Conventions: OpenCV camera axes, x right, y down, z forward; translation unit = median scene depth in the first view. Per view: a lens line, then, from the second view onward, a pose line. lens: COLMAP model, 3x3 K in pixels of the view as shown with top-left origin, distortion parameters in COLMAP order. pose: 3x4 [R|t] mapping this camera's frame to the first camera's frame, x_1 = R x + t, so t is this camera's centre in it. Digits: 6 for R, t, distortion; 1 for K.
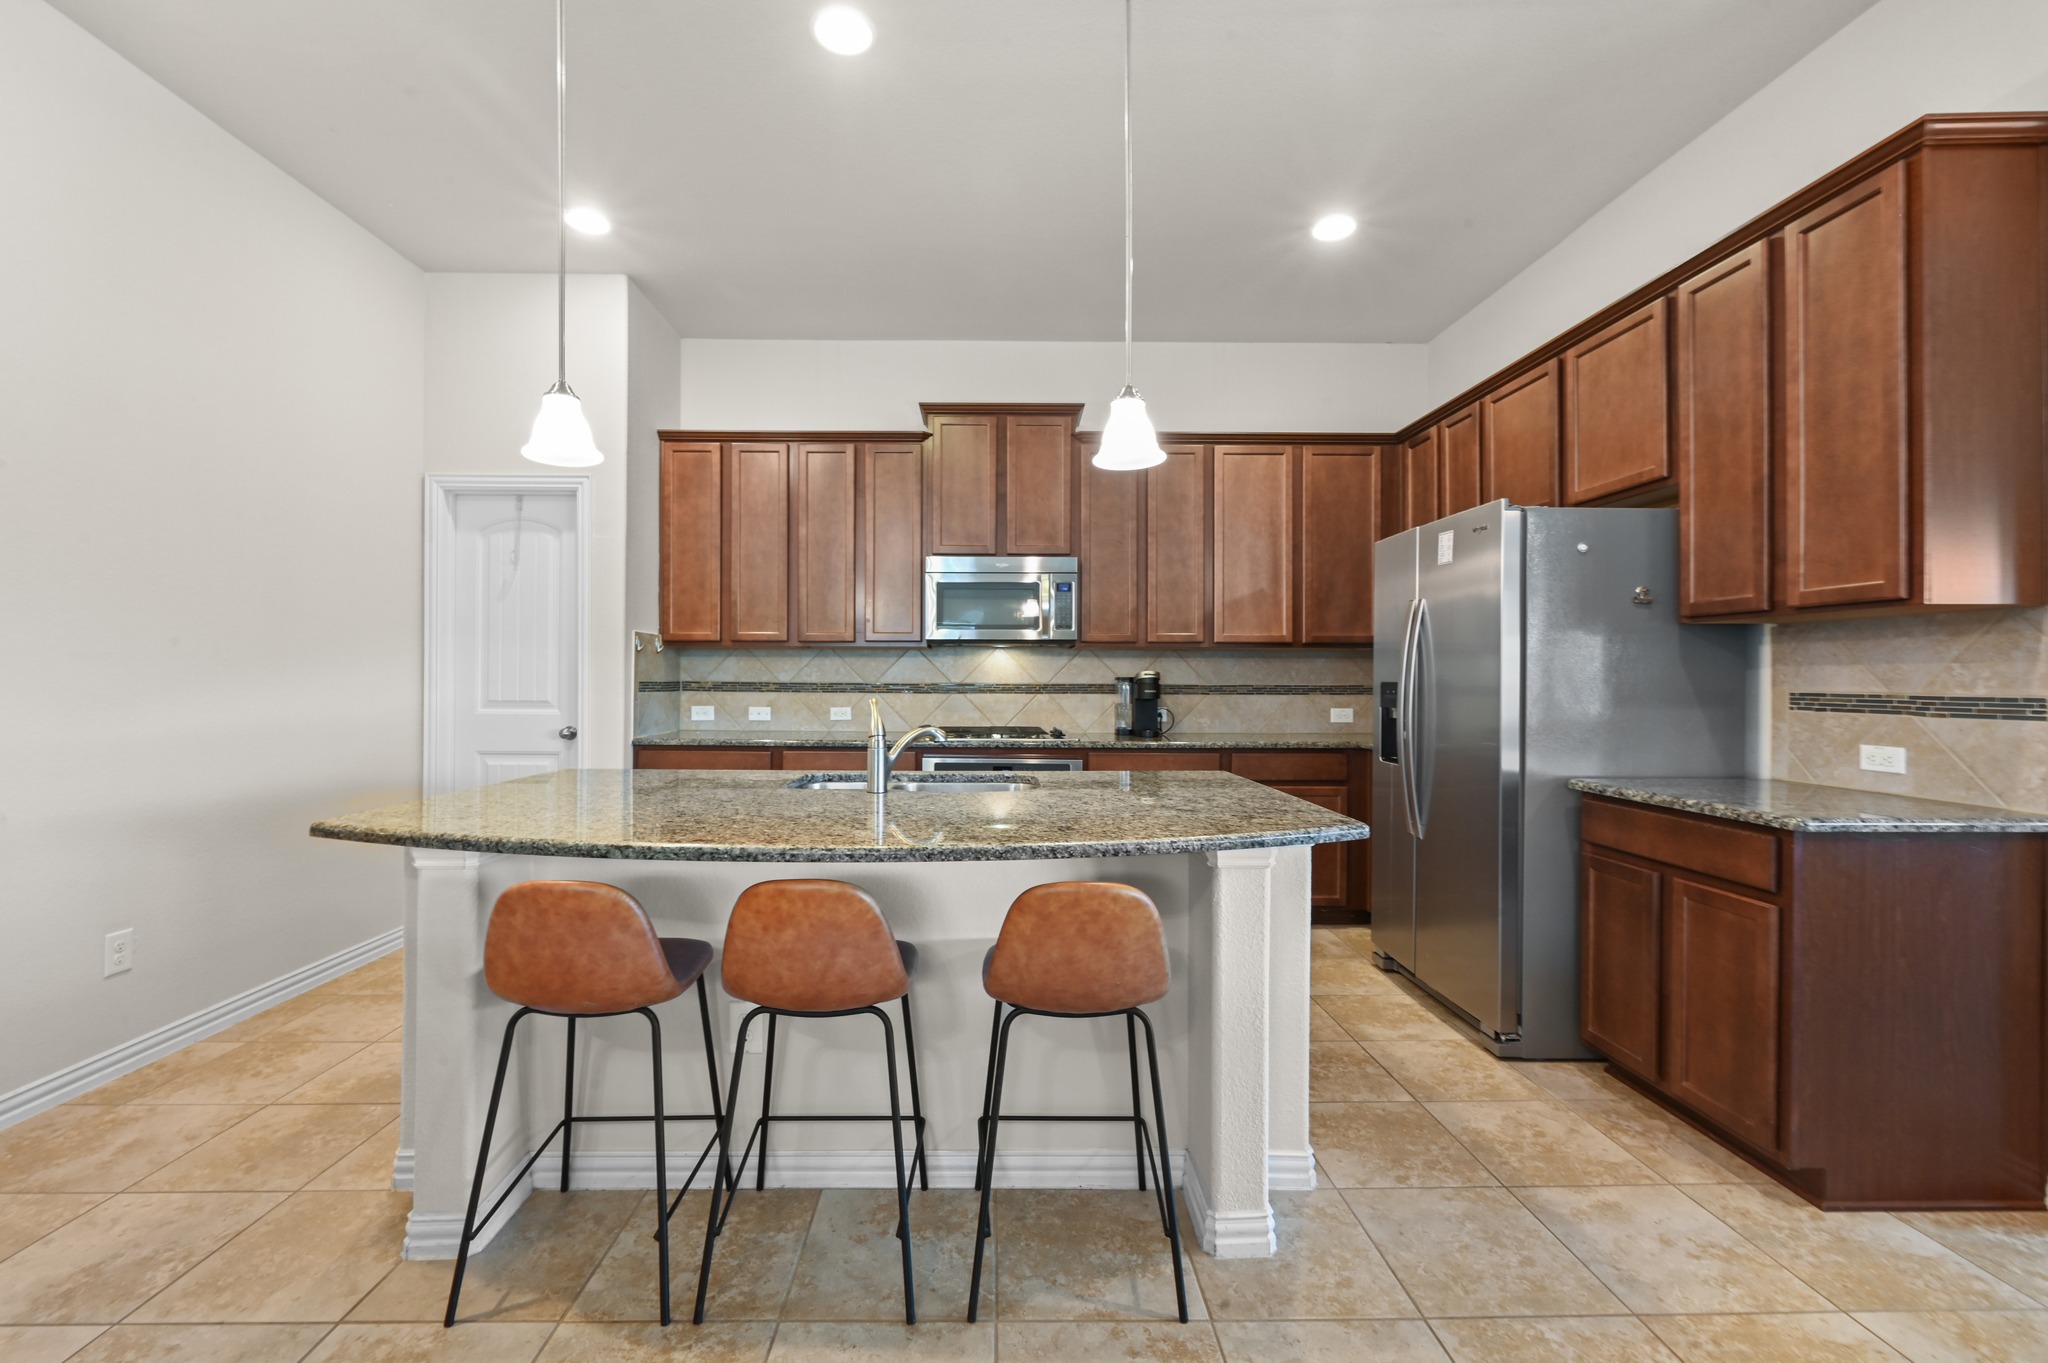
lens RADIAL K [[858.8, 0, 998.2], [0, 858.8, 675.3], [0, 0, 1]] dist [0.001078, -0.000002]
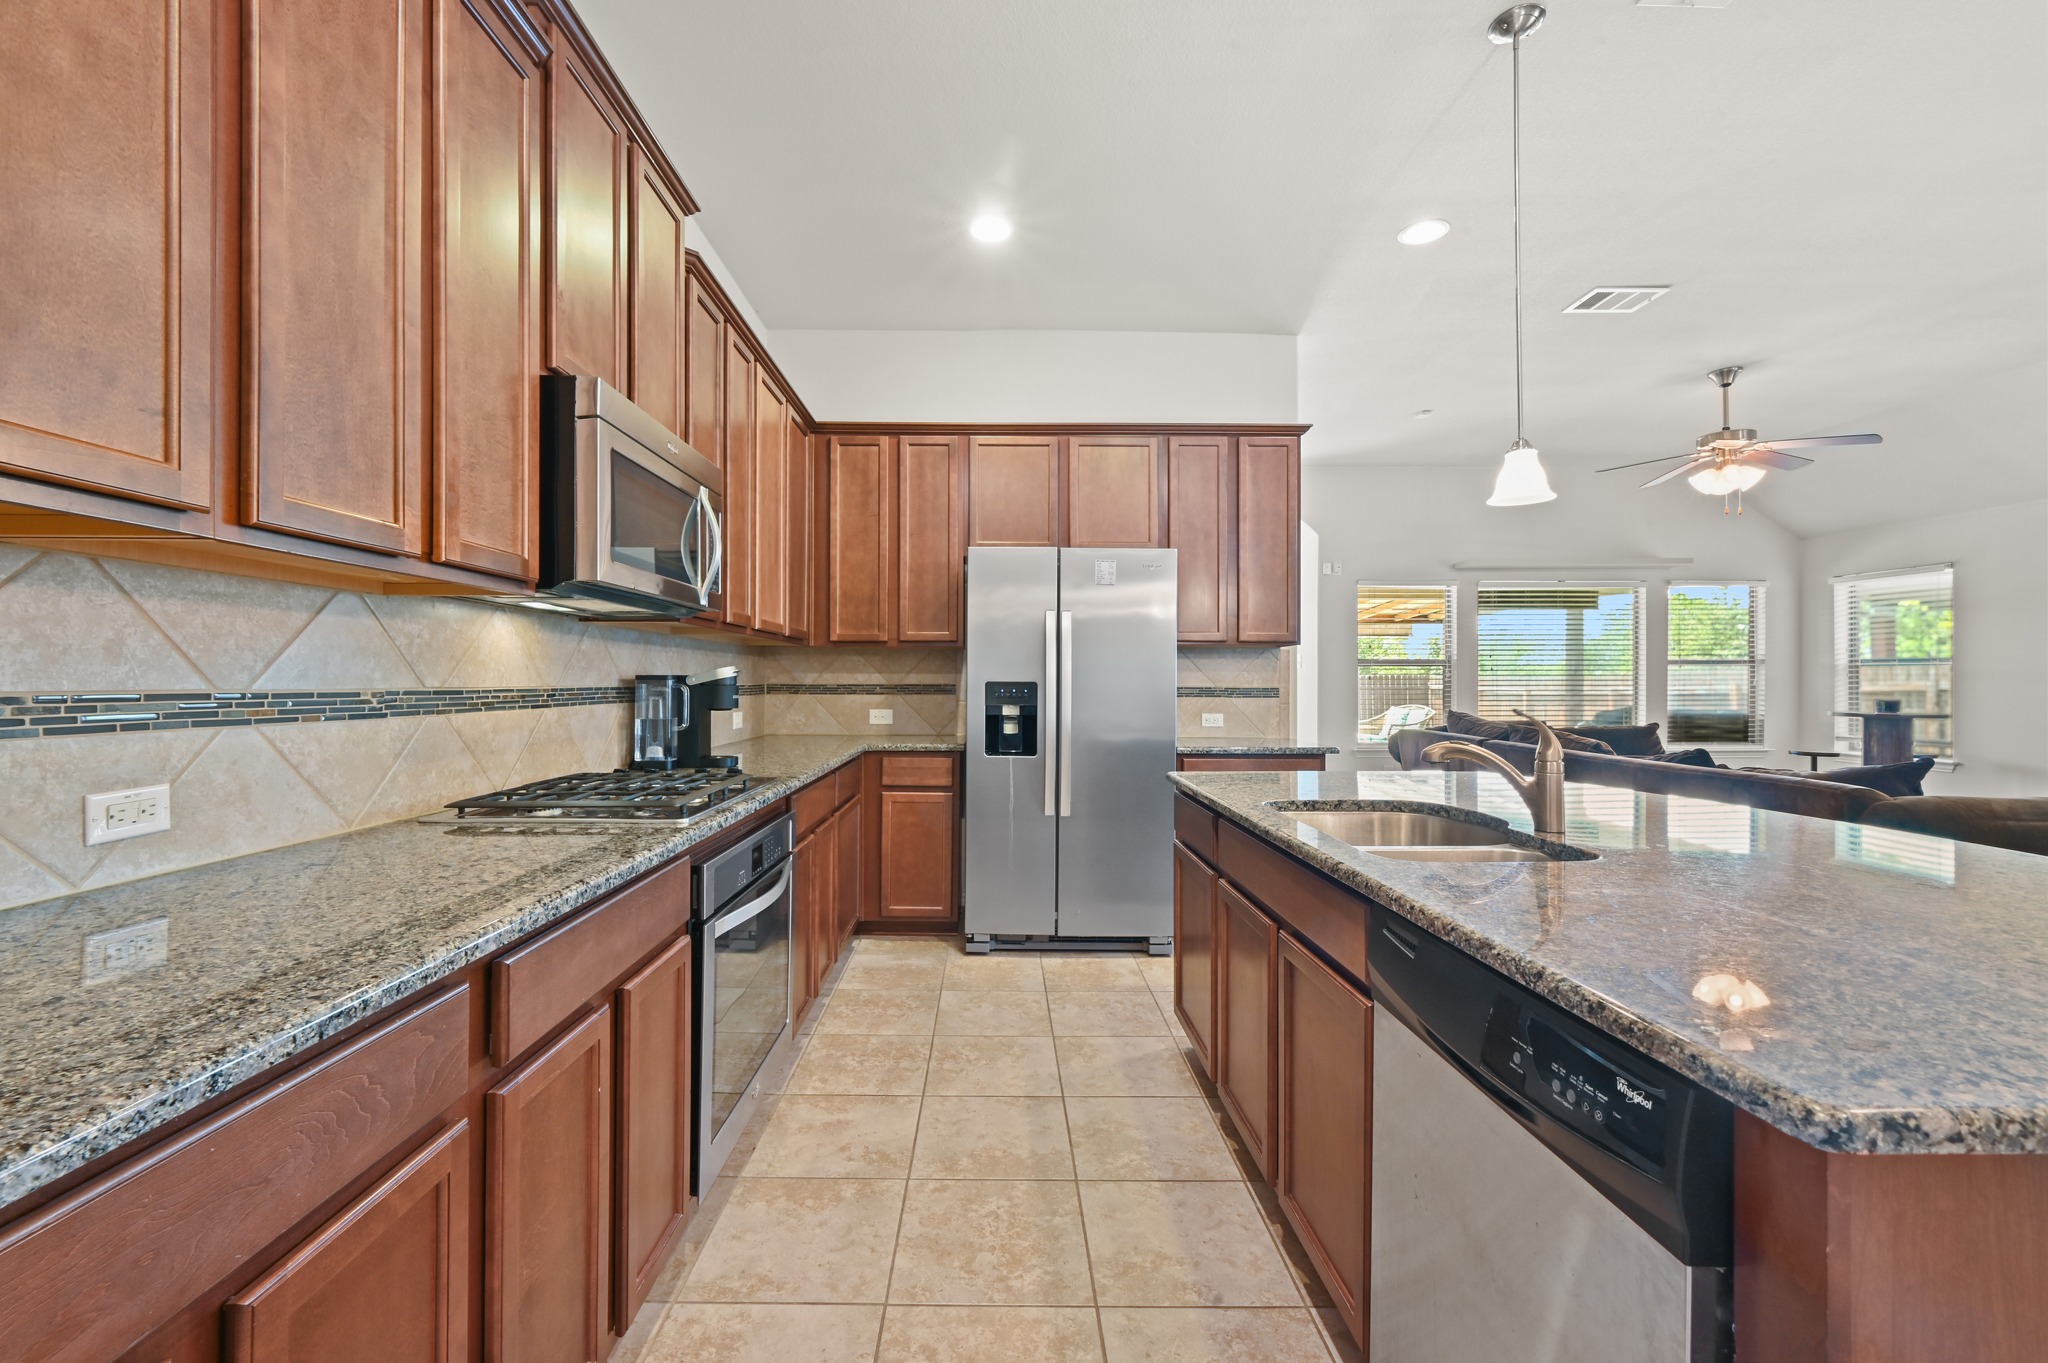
lens RADIAL K [[832.1, 0, 991.0], [0, 832.1, 675.8], [0, 0, 1]] dist [-0.006483, -0.000314]
pose [[0.011879, 0.002121, 0.999927, -0.470998], [-0.007066, 0.999973, -0.002037, 0.001820], [-0.999904, -0.007041, 0.011894, 0.797167]]
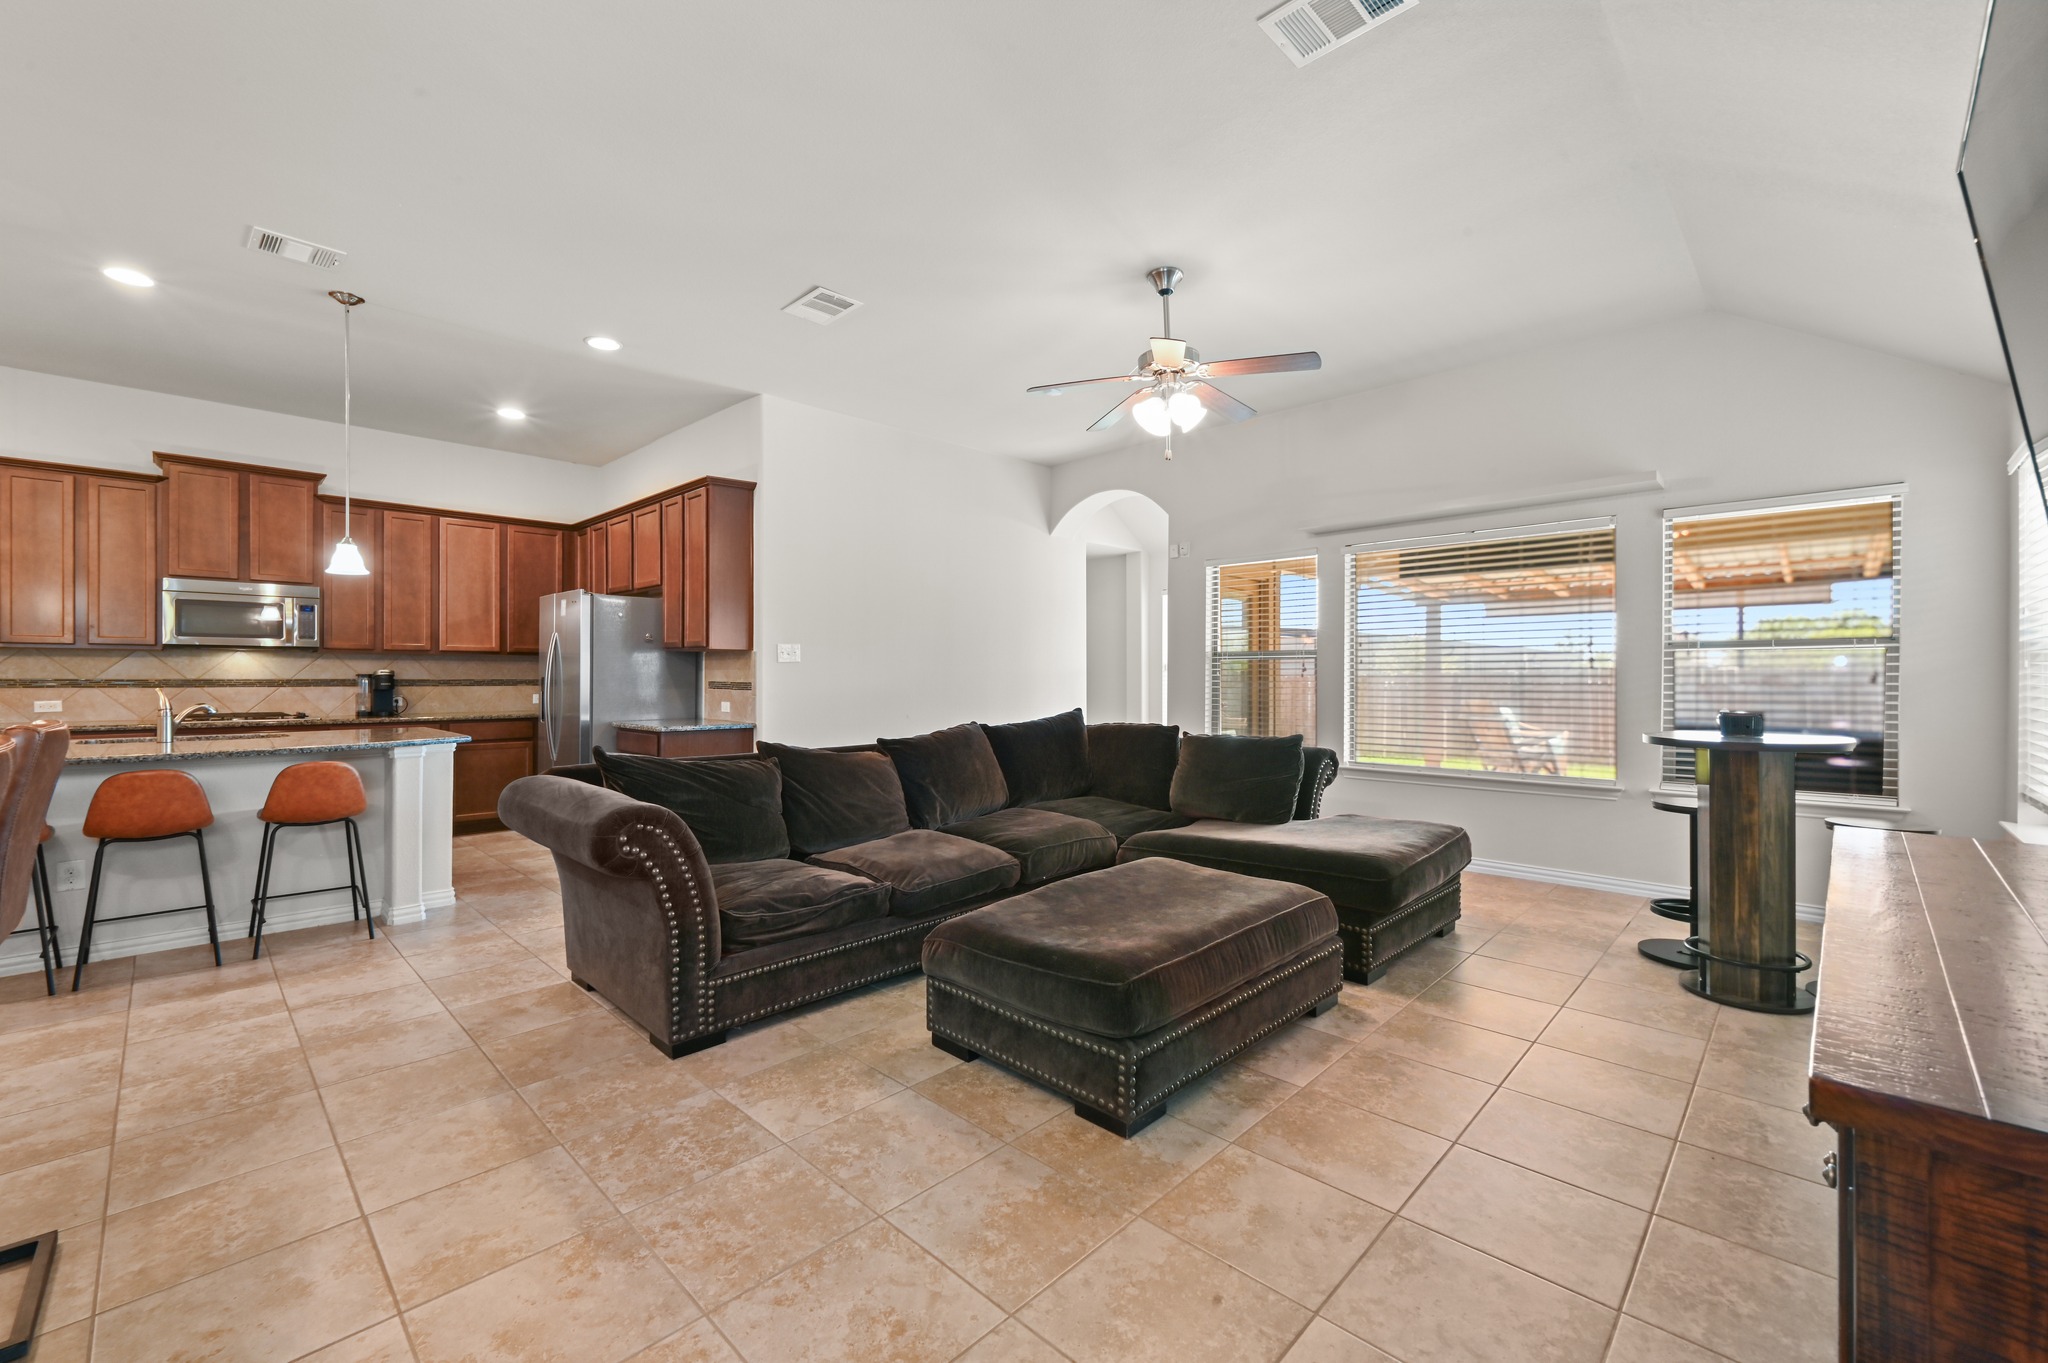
lens RADIAL K [[832.5, 0, 1007.5], [0, 832.5, 676.7], [0, 0, 1]] dist [-0.001204, 0.000567]
pose [[0.713247, -0.002088, 0.700909, -0.055642], [-0.003169, 0.999976, 0.006204, -0.005560], [-0.700905, -0.006646, 0.713223, -0.715569]]
